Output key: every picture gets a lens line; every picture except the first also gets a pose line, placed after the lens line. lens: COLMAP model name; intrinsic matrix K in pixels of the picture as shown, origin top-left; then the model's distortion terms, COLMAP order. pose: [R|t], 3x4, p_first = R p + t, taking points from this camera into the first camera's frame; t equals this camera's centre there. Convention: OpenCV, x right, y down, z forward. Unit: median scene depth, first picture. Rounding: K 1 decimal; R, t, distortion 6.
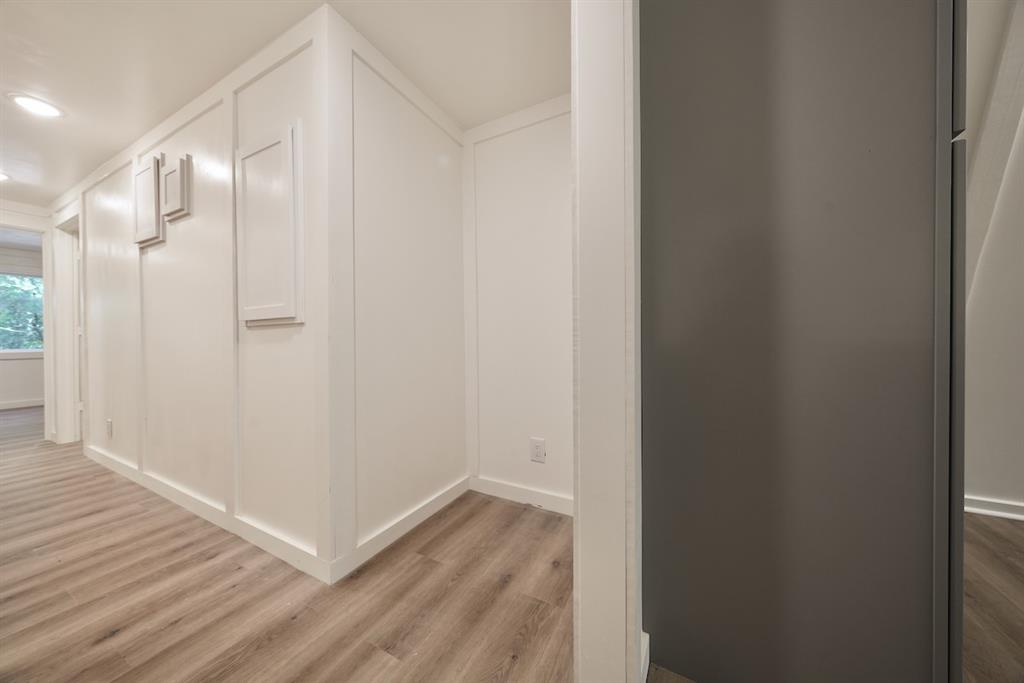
lens RADIAL K [[343.9, 0, 513.2], [0, 343.9, 340.0], [0, 0, 1]] dist [0.000722, -0.000001]
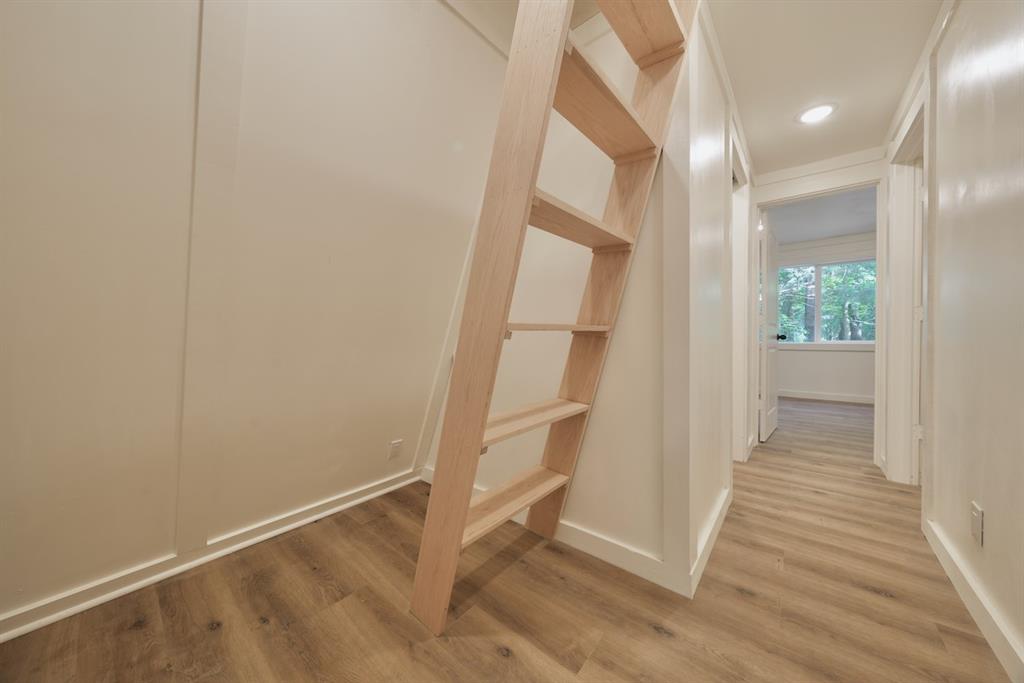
lens RADIAL K [[343.9, 0, 513.2], [0, 343.9, 340.0], [0, 0, 1]] dist [0.000722, -0.000001]
pose [[-0.204577, 0.016899, -0.978705, -0.493045], [-0.002611, 0.999838, 0.017809, 0.011355], [0.978847, 0.006199, -0.204500, 0.401001]]
